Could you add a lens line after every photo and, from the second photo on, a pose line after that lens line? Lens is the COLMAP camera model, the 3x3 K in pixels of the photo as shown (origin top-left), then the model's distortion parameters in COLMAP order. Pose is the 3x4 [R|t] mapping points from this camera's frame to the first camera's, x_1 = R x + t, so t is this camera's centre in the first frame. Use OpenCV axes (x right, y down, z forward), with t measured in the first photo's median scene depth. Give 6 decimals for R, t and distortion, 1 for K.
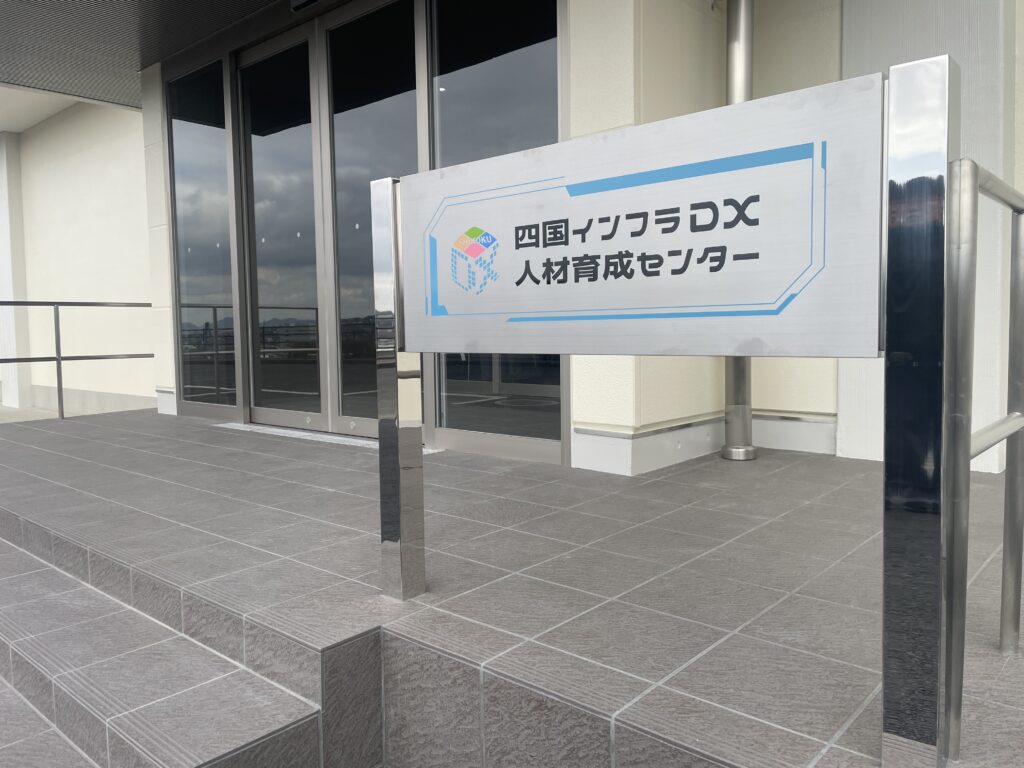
lens RADIAL K [[763.5, 0, 511.0], [0, 763.5, 371.4], [0, 0, 1]] dist [0.102711, -0.135409]
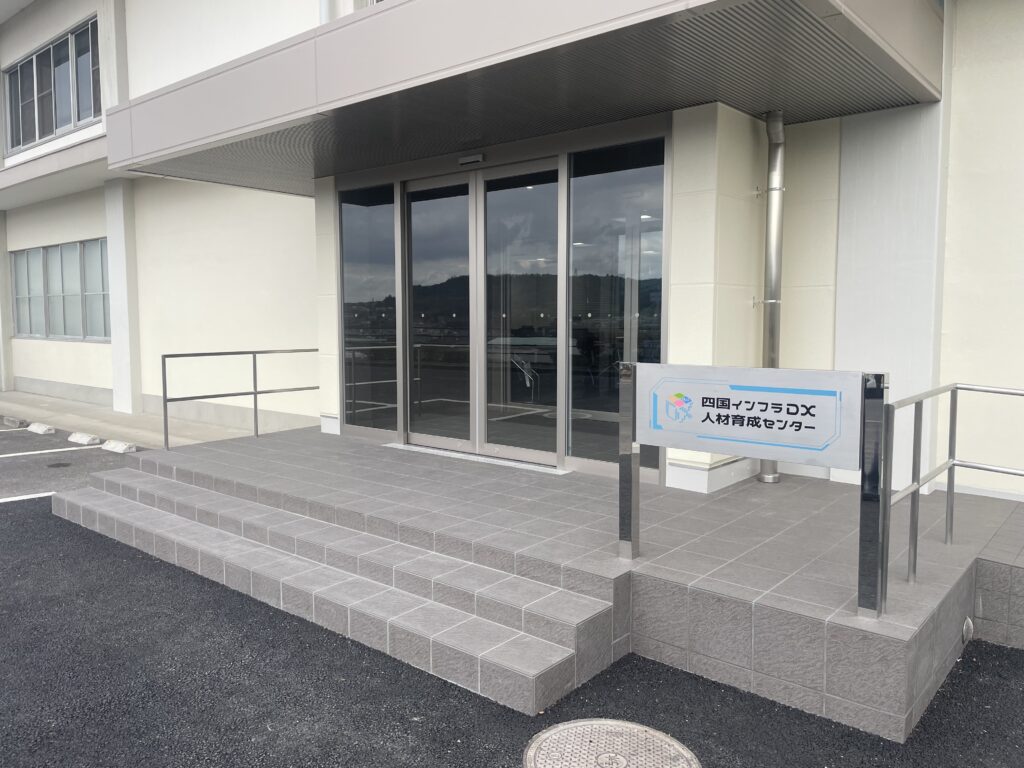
lens RADIAL K [[764.8, 0, 507.7], [0, 764.8, 374.8], [0, 0, 1]] dist [0.103423, -0.135141]
pose [[0.999677, 0.013474, 0.021567, -0.647480], [-0.013888, 0.999719, 0.019196, -0.300038], [-0.021302, -0.019490, 0.999583, -1.333736]]
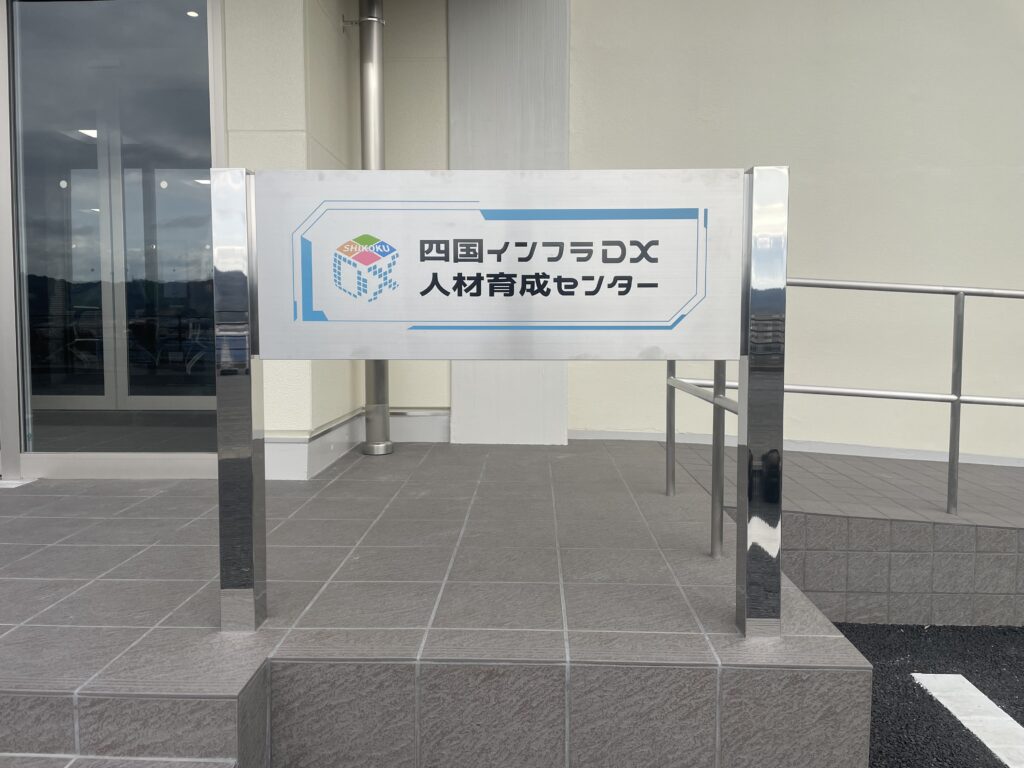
lens RADIAL K [[763.5, 0, 511.0], [0, 763.5, 371.4], [0, 0, 1]] dist [0.102711, -0.135409]
pose [[0.764029, -0.021146, 0.644835, -0.601404], [0.022899, 0.999722, 0.005653, -0.010930], [-0.644775, 0.010447, 0.764301, 0.116118]]
